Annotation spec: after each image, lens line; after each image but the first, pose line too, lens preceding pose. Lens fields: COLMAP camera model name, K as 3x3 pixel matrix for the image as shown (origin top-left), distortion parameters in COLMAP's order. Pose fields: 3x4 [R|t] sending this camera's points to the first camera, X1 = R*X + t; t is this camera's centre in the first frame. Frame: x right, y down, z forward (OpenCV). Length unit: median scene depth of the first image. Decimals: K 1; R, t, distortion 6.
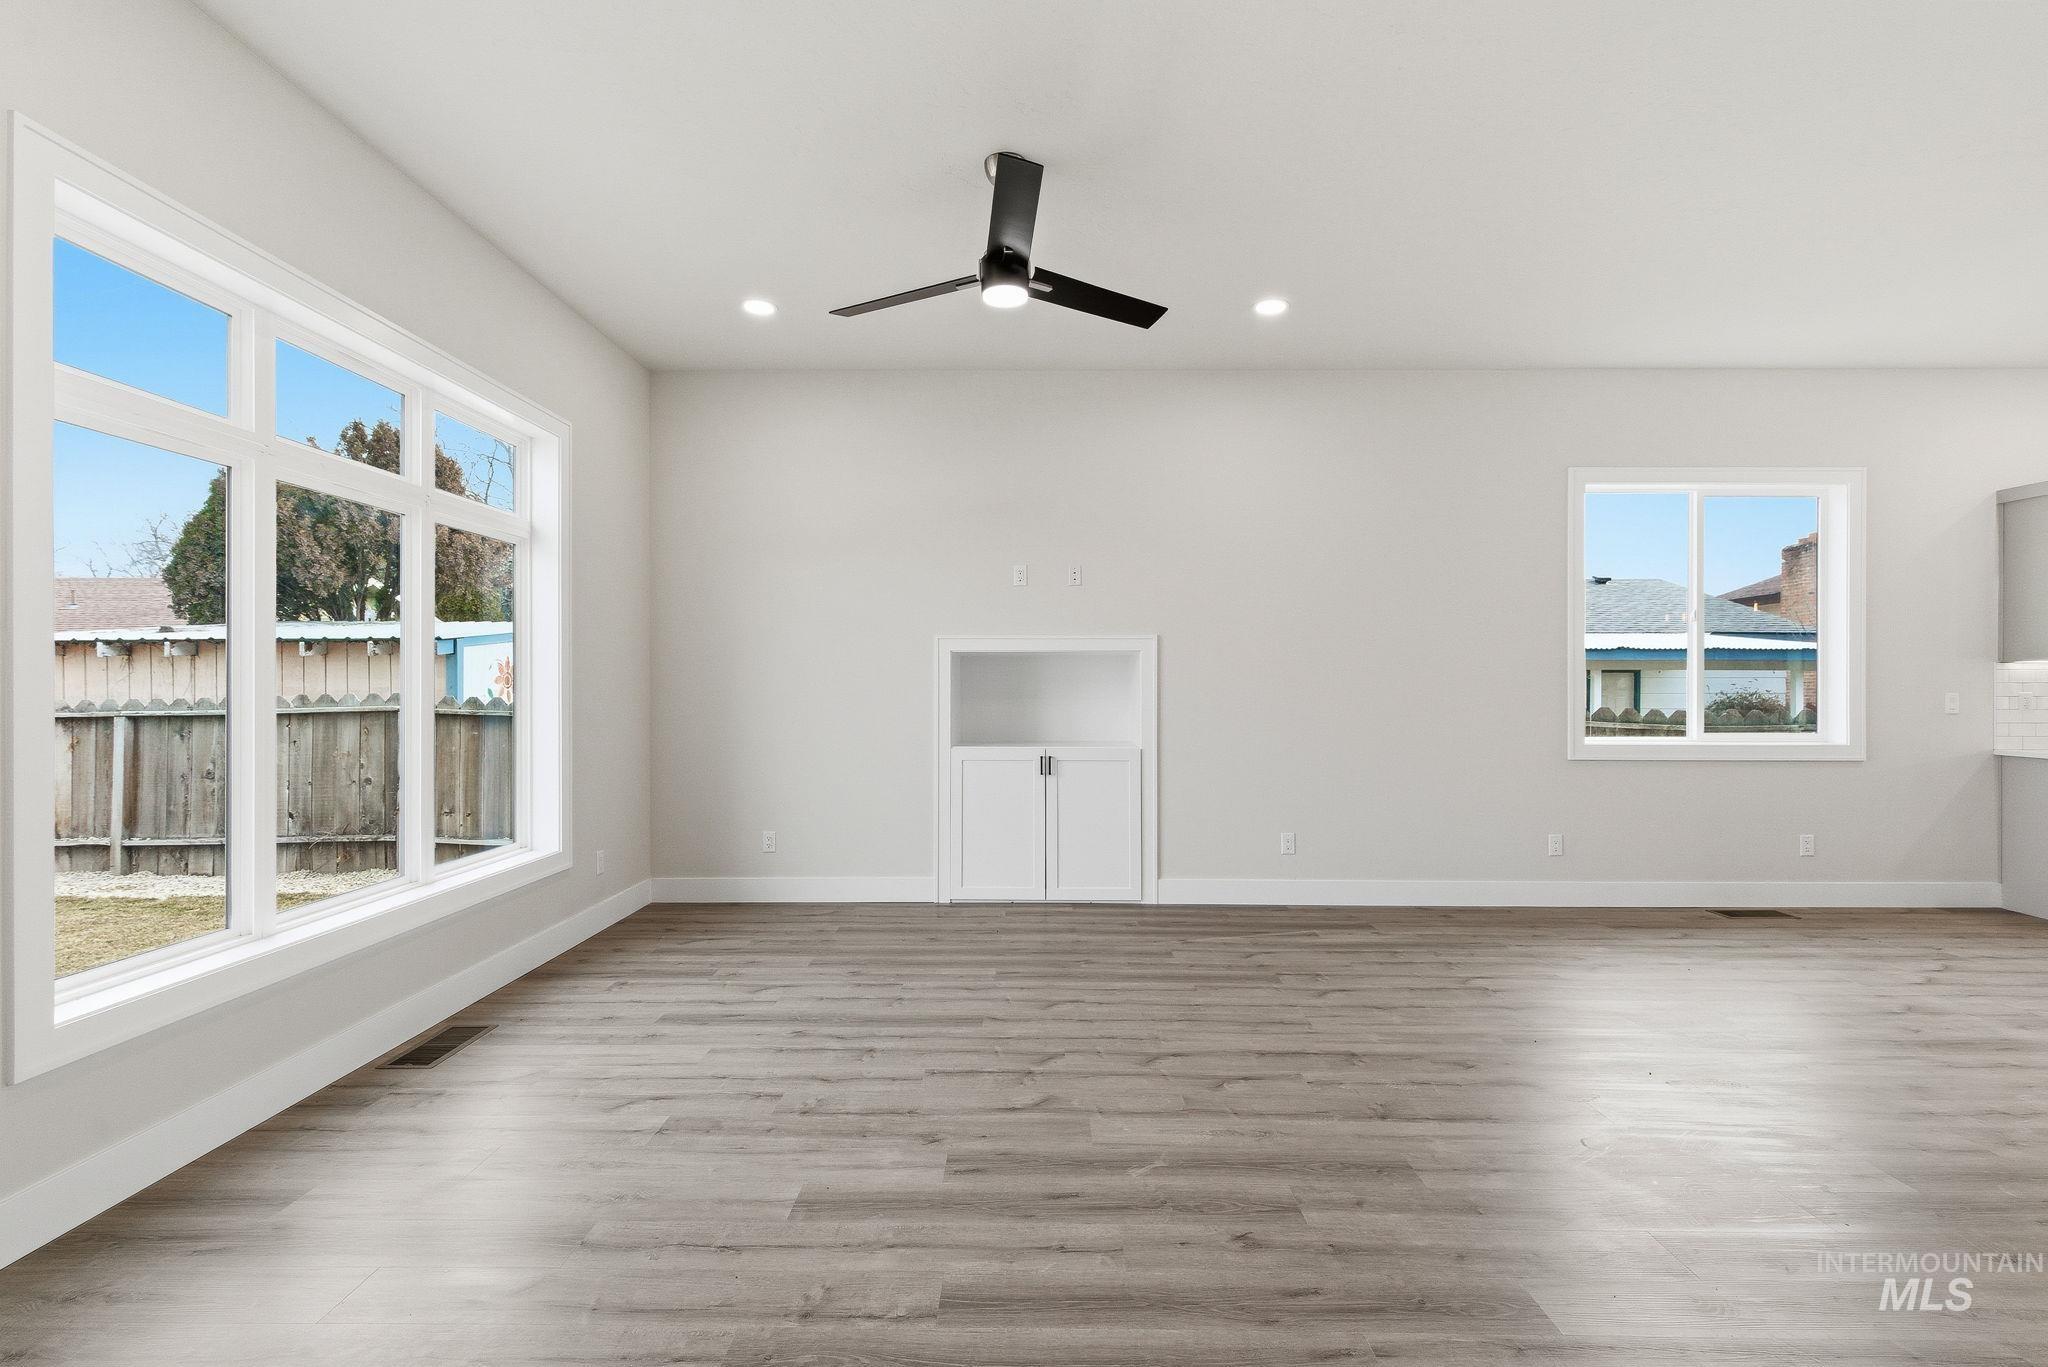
lens RADIAL K [[929.5, 0, 1025.3], [0, 929.5, 689.4], [0, 0, 1]] dist [0.002077, -0.001179]
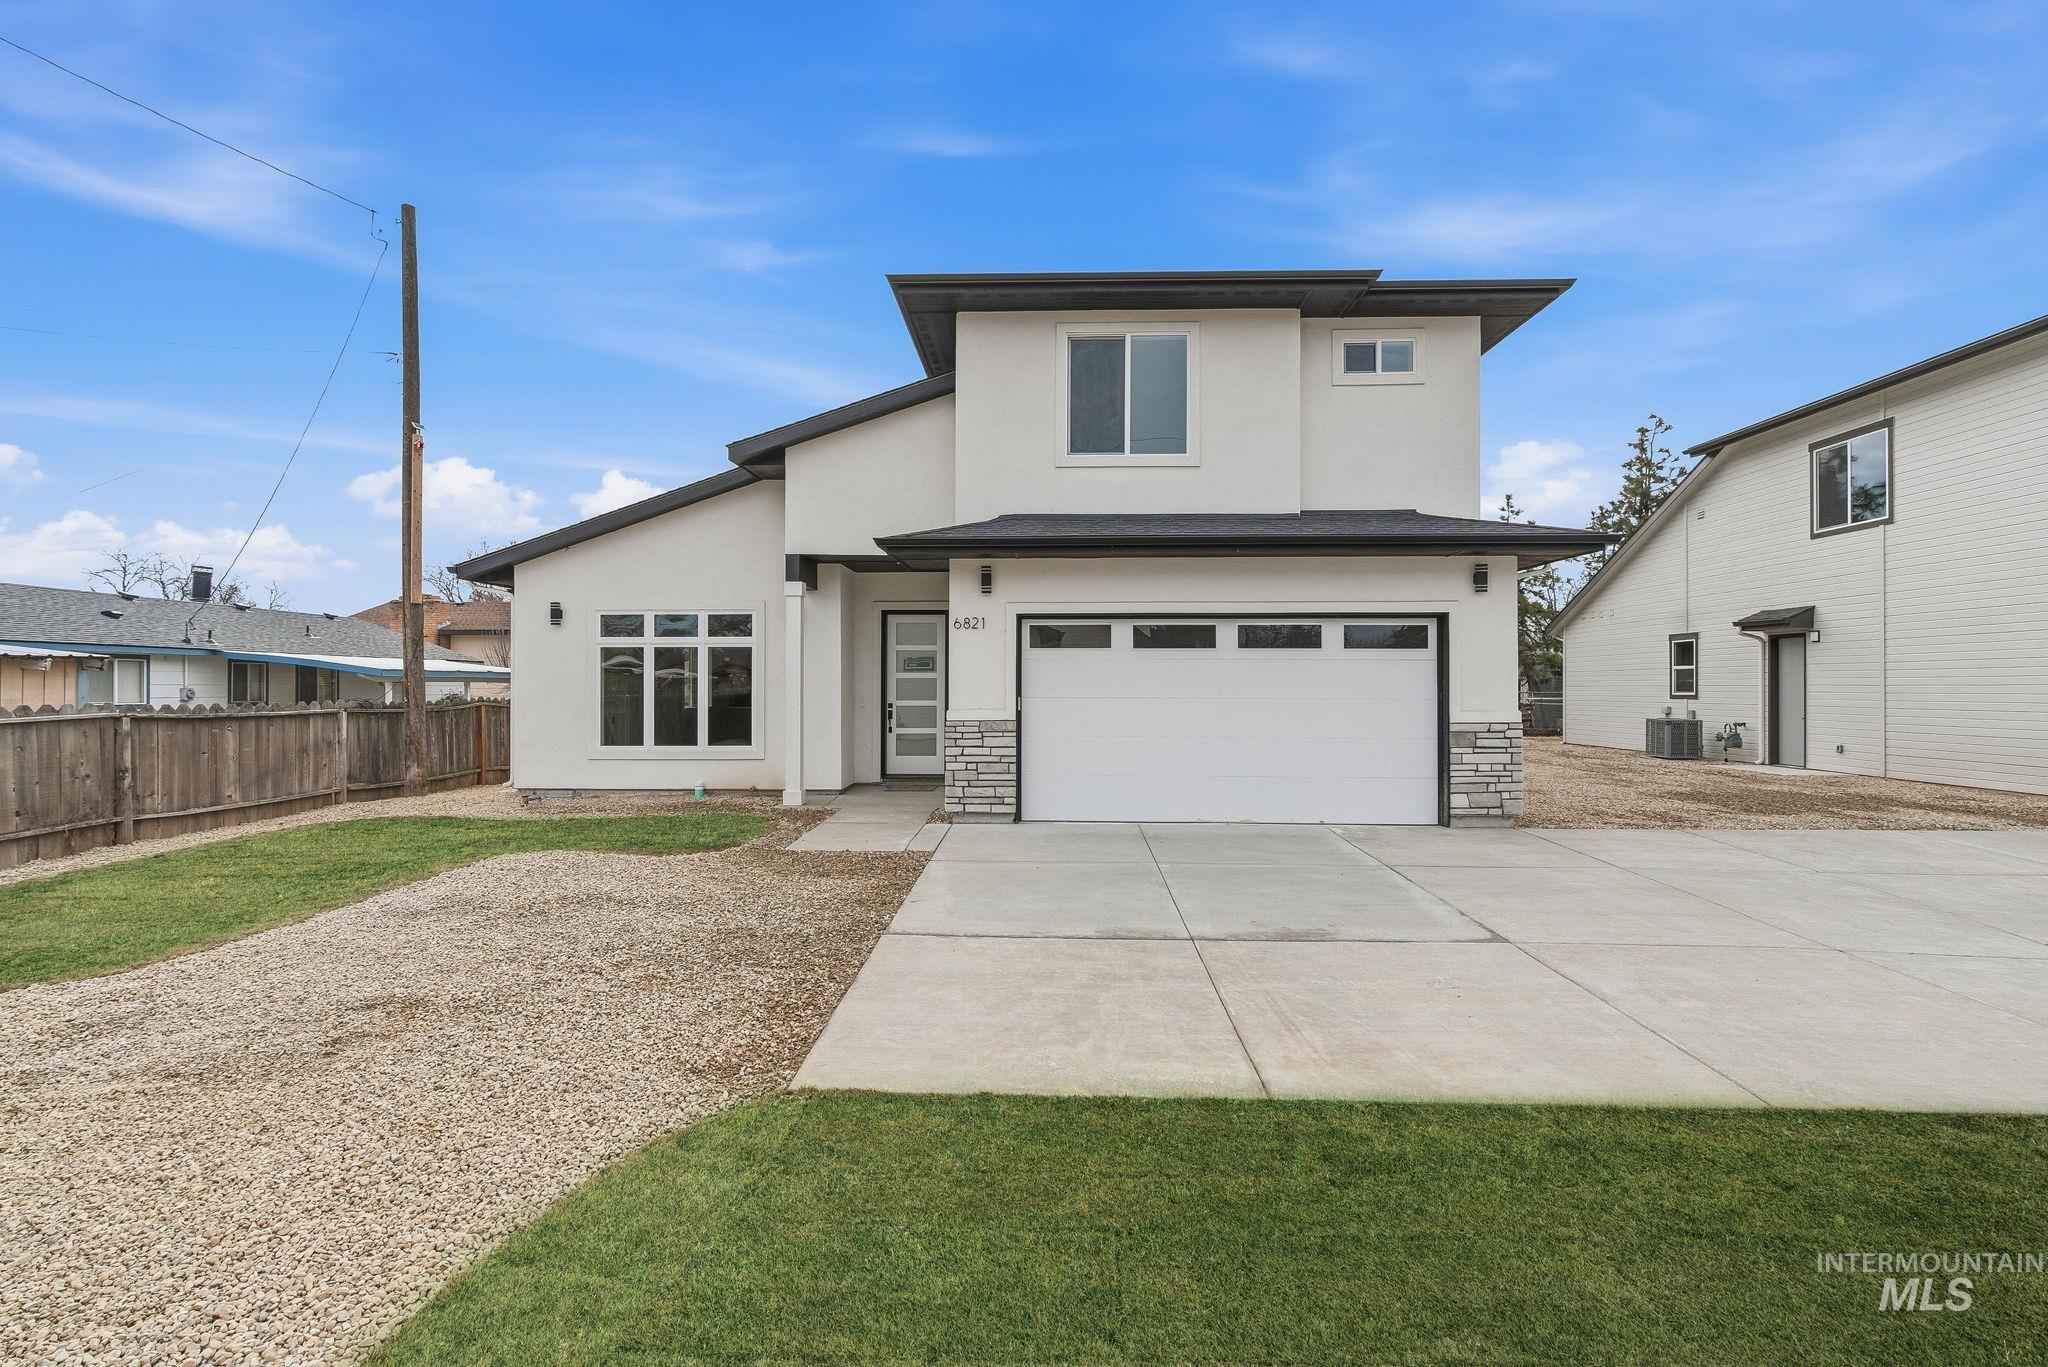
lens RADIAL K [[926.8, 0, 1025.5], [0, 926.8, 684.4], [0, 0, 1]] dist [0.003265, -0.000240]
pose [[0.019356, 0.002729, 0.999809, -3.857237], [0.008906, 0.999956, -0.002902, -0.012602], [-0.999773, 0.008960, 0.019331, -0.500707]]
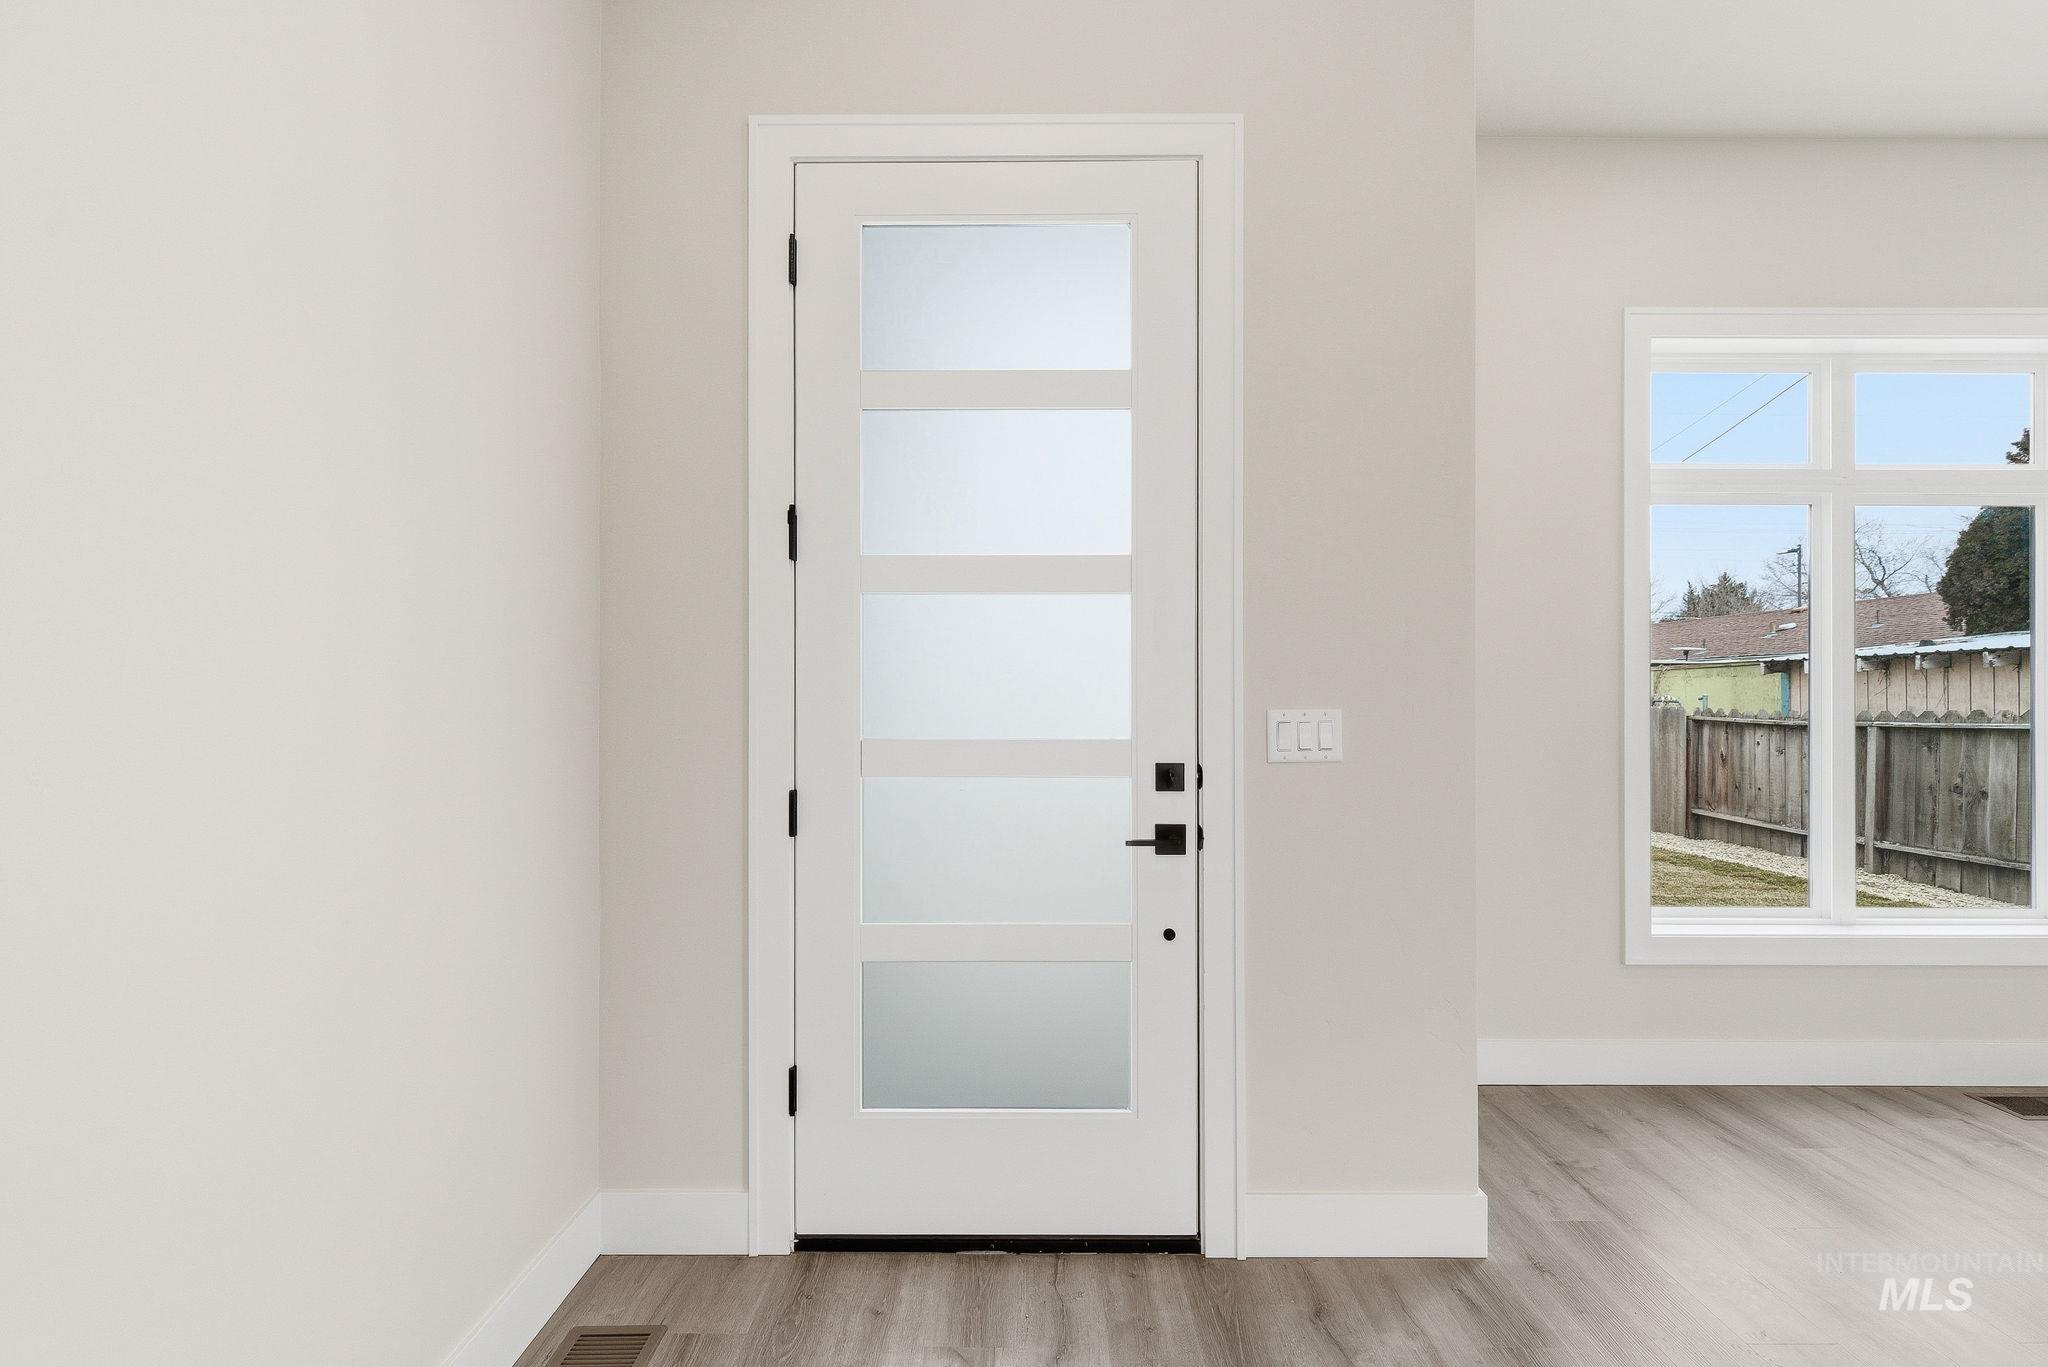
lens RADIAL K [[926.8, 0, 1025.5], [0, 926.8, 684.4], [0, 0, 1]] dist [0.003265, -0.000240]
pose [[0.009256, -0.013746, -0.999863, 0.167451], [-0.005850, 0.999888, -0.013801, 0.001010], [0.999940, 0.005977, 0.009175, 0.010299]]
